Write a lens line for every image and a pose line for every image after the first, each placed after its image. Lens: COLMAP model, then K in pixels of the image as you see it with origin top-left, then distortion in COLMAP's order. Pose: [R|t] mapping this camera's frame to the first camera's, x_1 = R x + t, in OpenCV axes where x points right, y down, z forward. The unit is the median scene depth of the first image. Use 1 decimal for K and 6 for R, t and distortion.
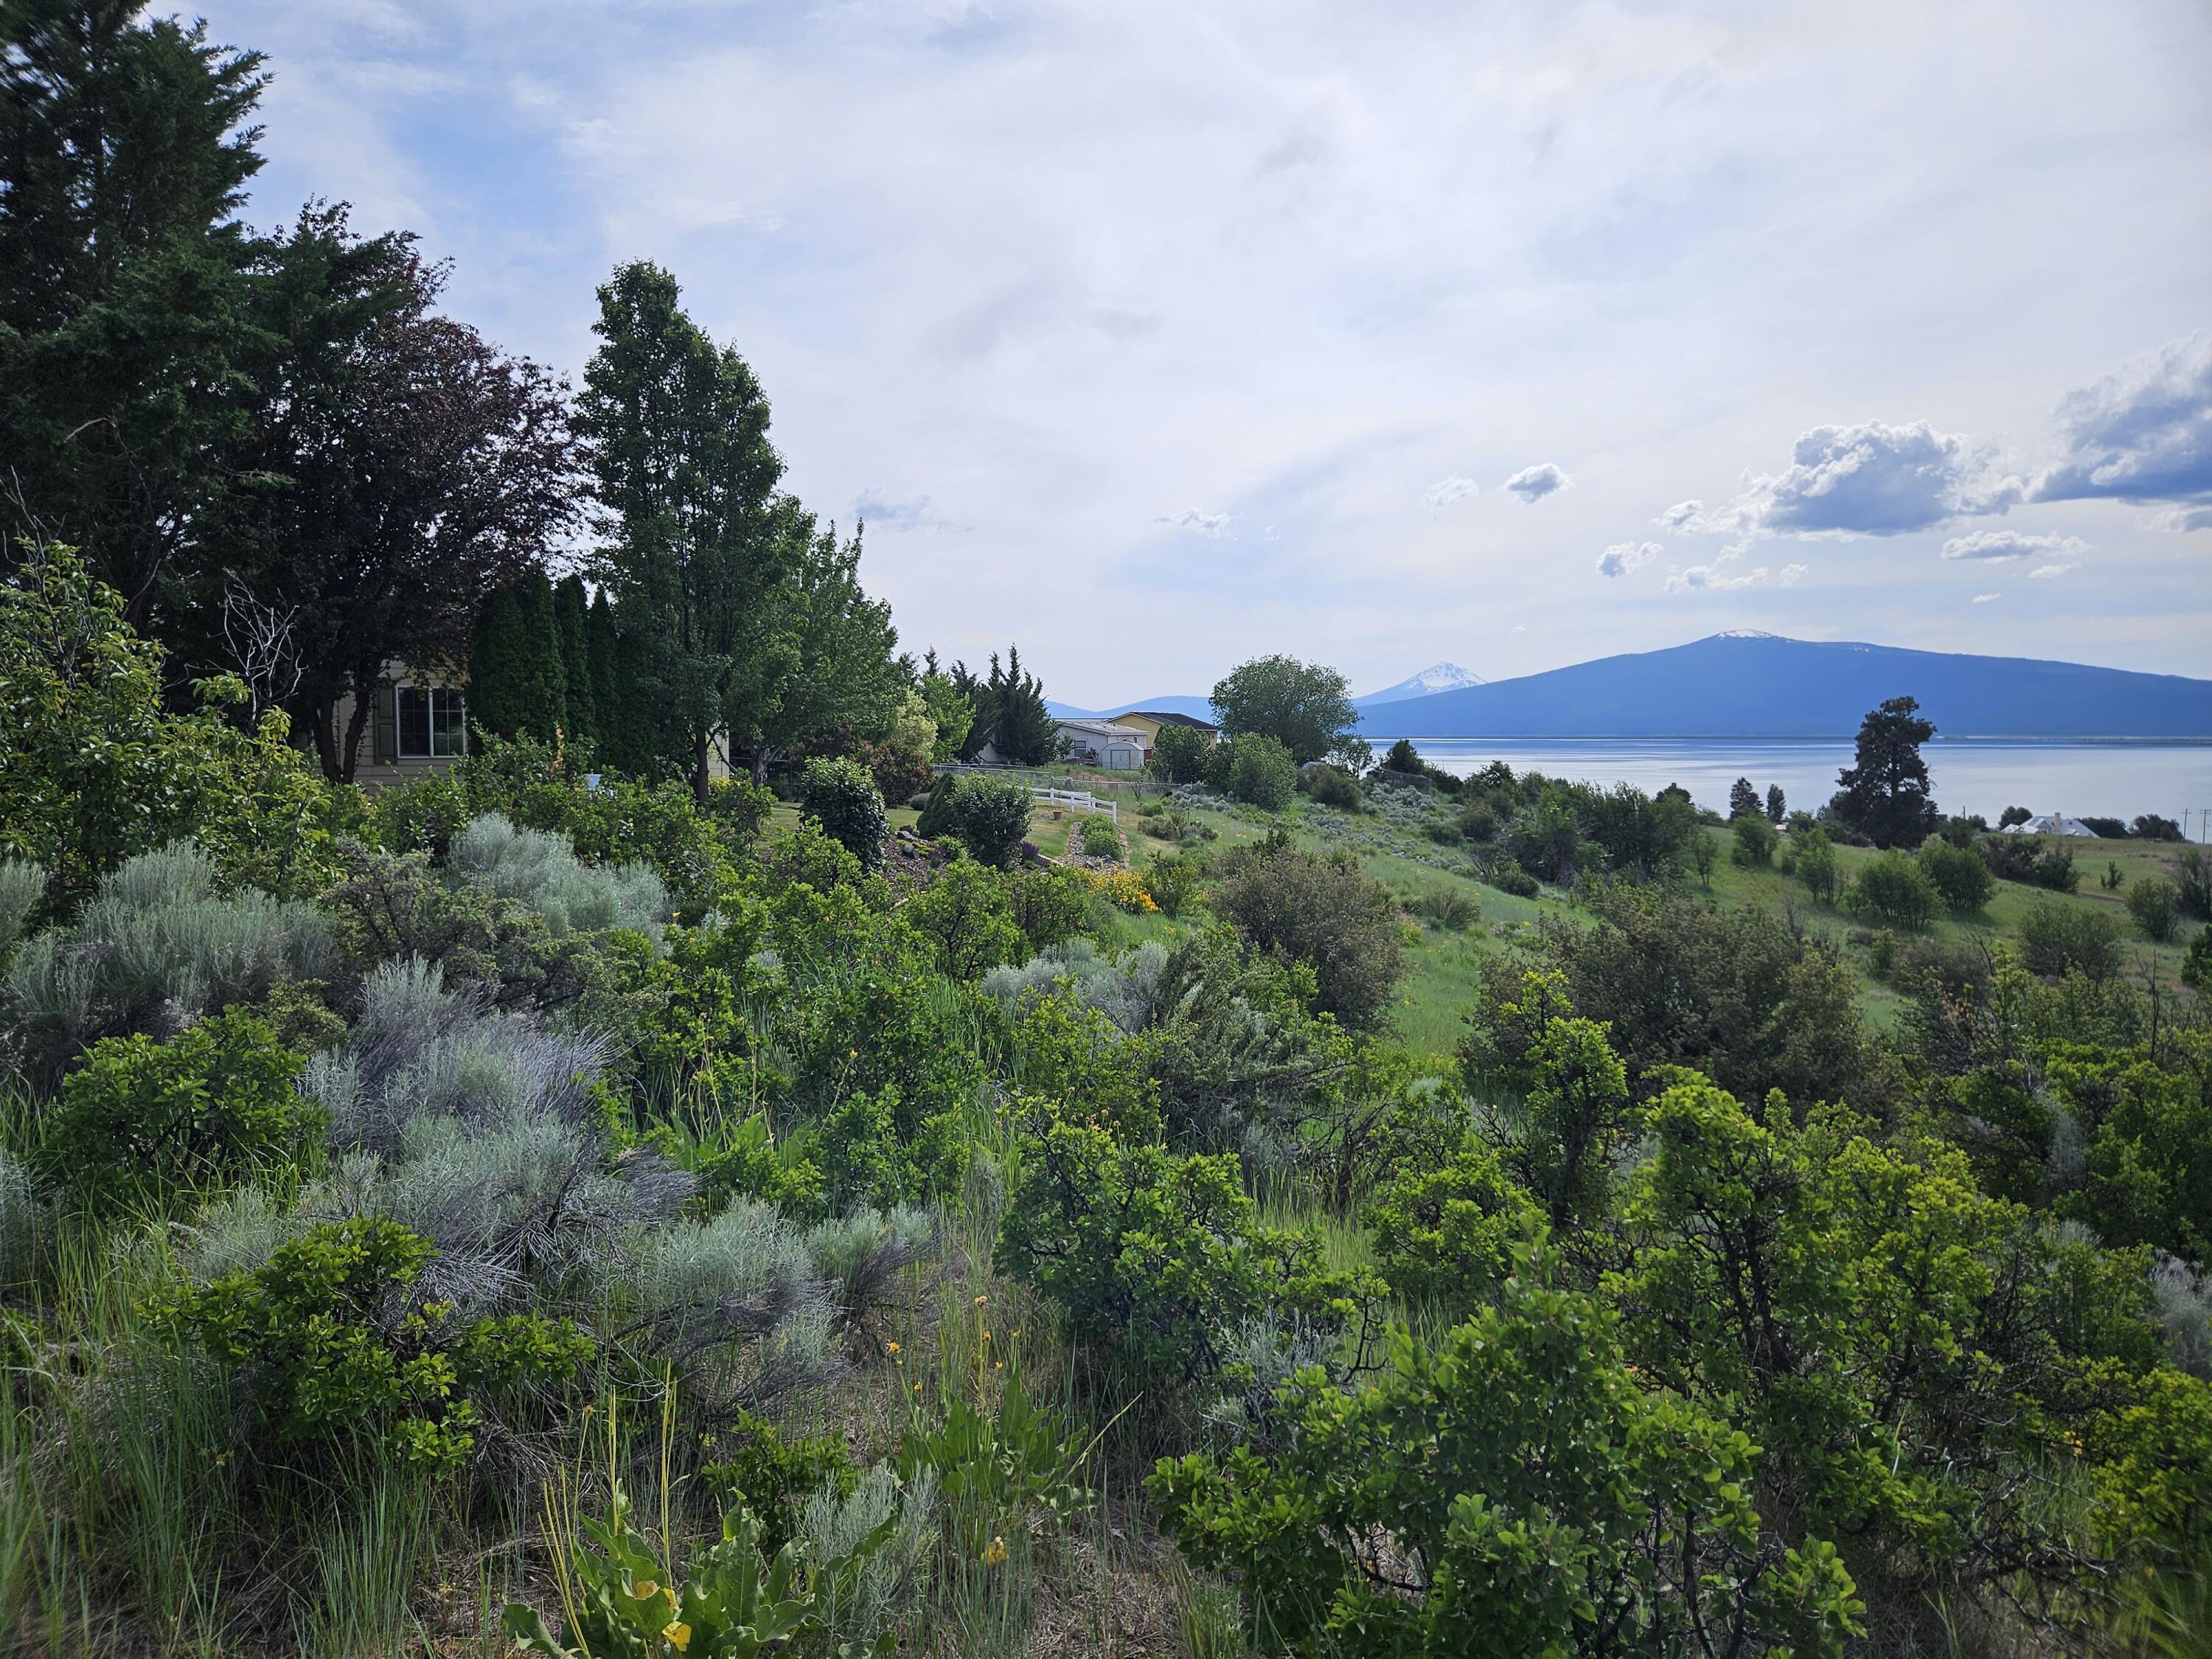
lens RADIAL K [[1470.7, 0, 1092.6], [0, 1470.7, 814.1], [0, 0, 1]] dist [0.081008, -0.068792]
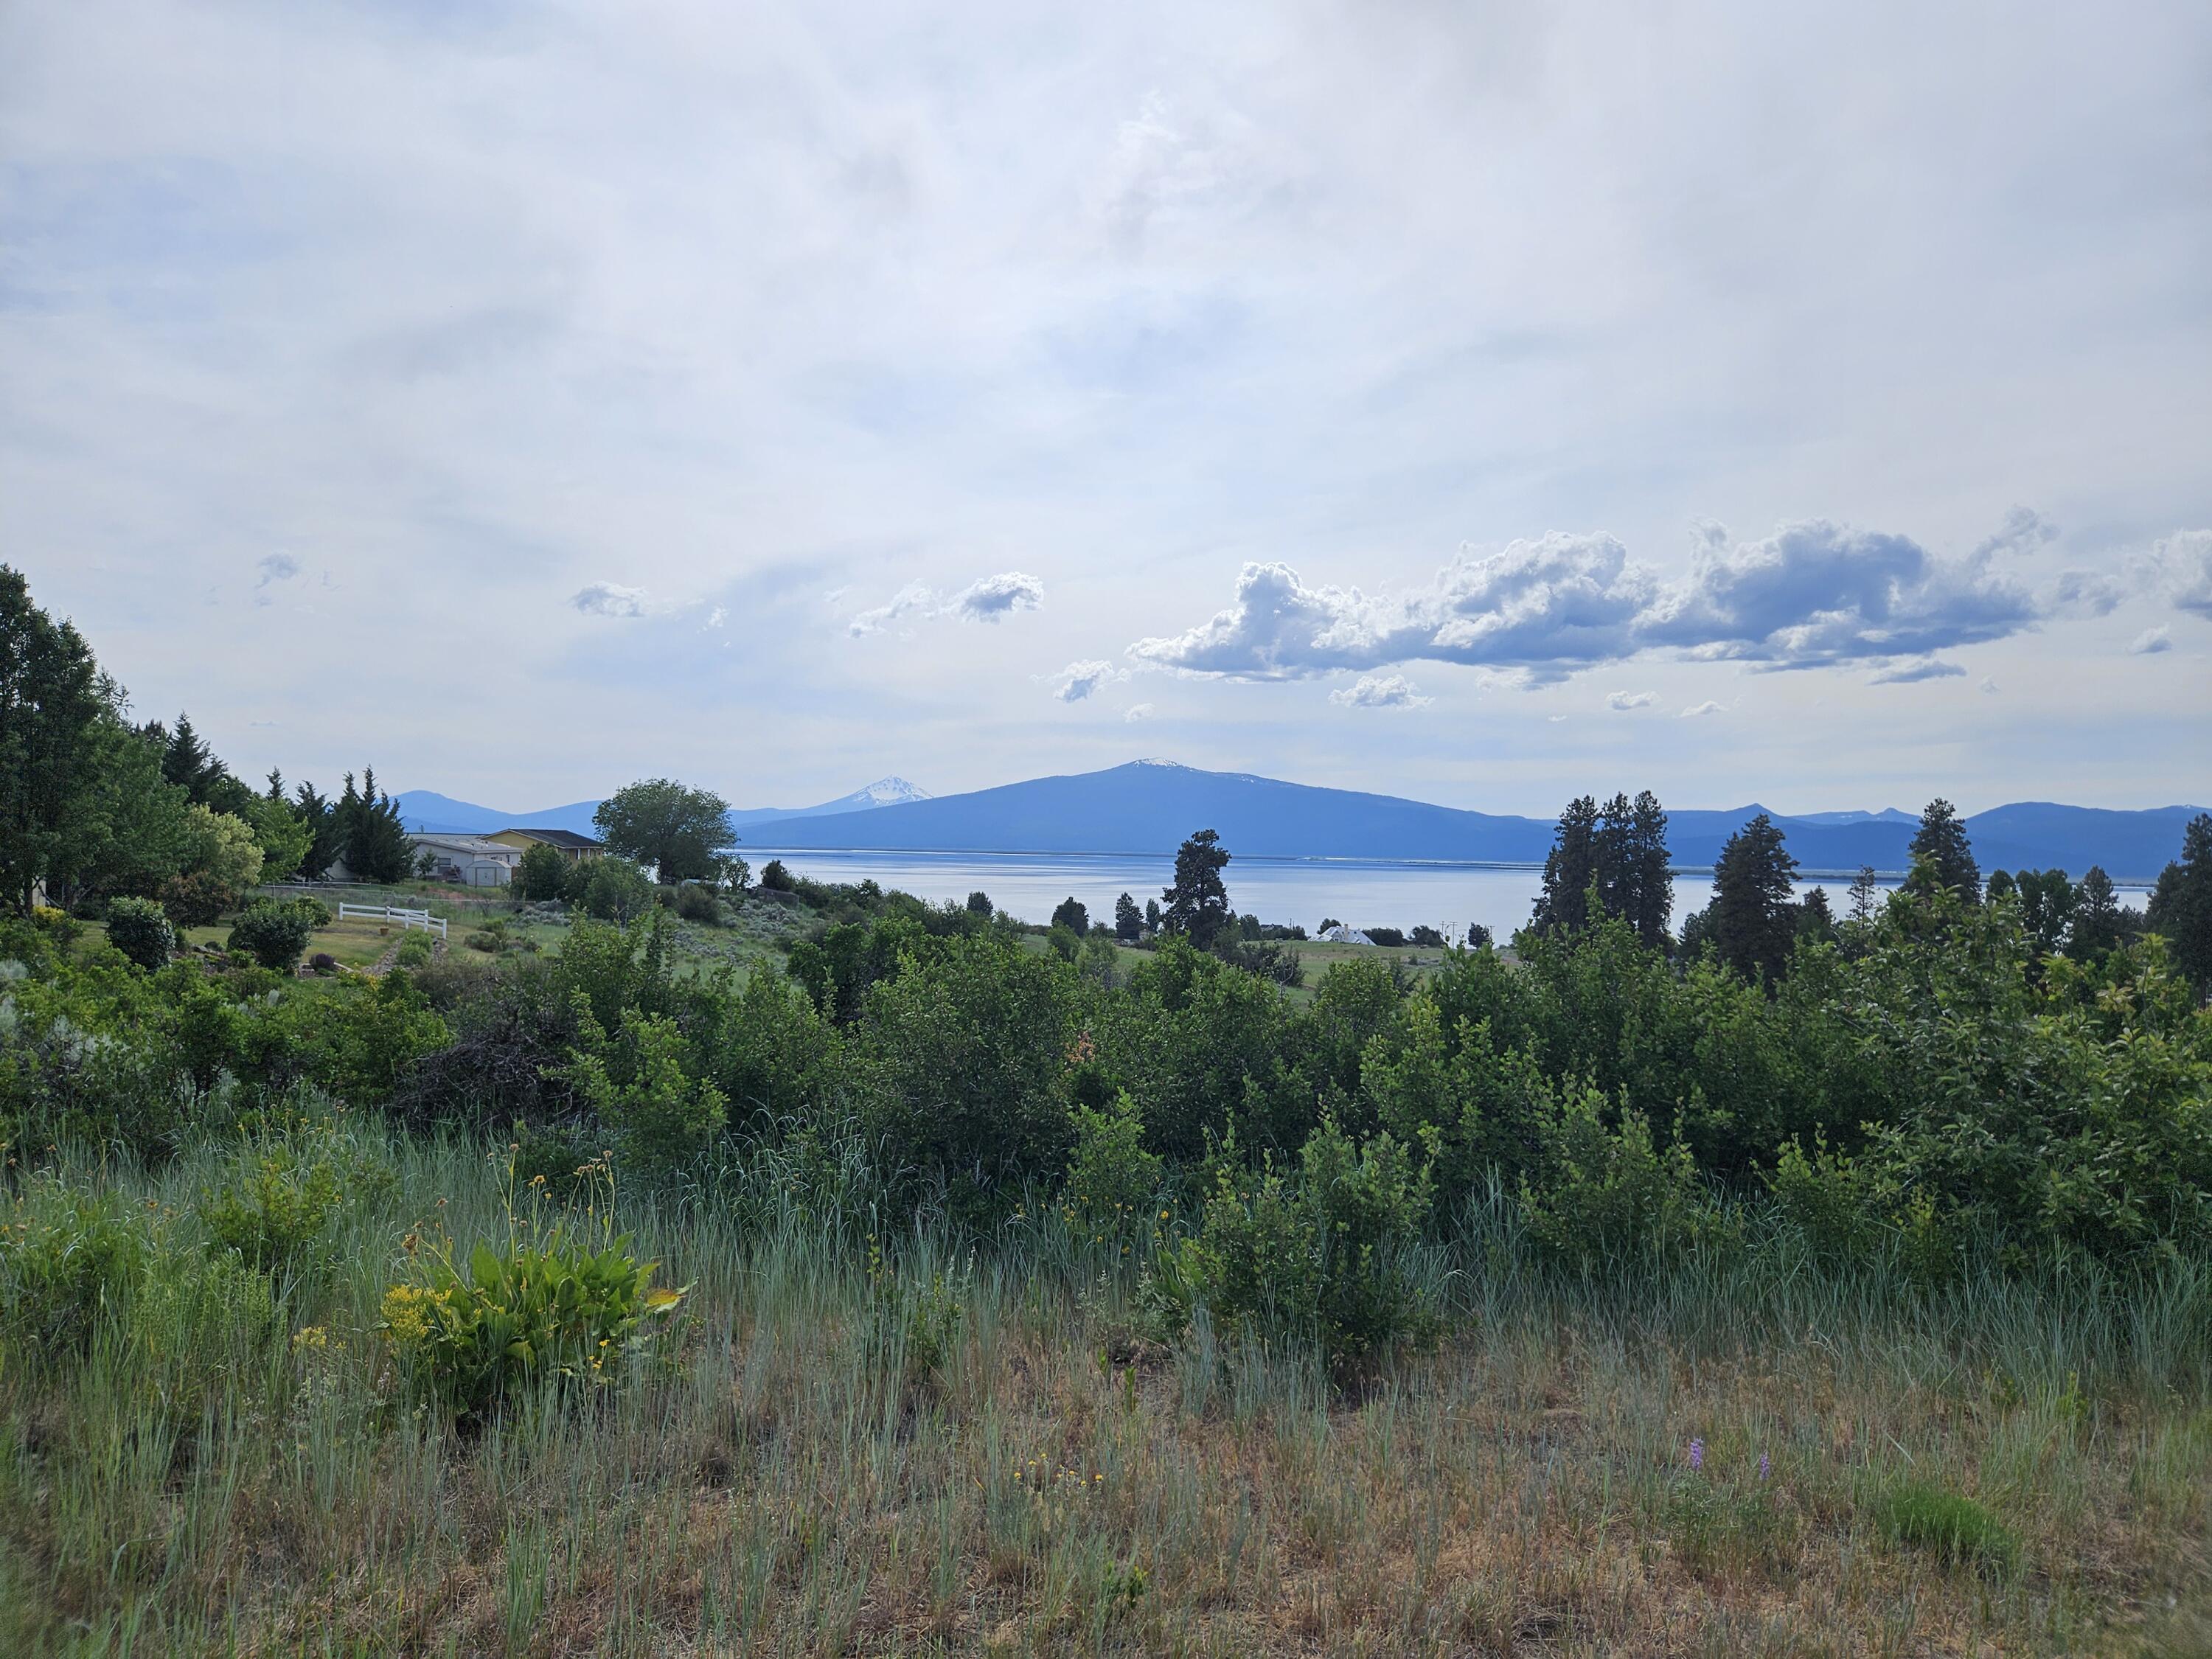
lens RADIAL K [[1470.7, 0, 1122.5], [0, 1470.7, 819.9], [0, 0, 1]] dist [0.081008, -0.068792]
pose [[0.924690, 0.026192, 0.379820, 0.062561], [0.000980, 0.997464, -0.071169, -0.002308], [-0.380721, 0.066181, 0.922319, -0.291601]]
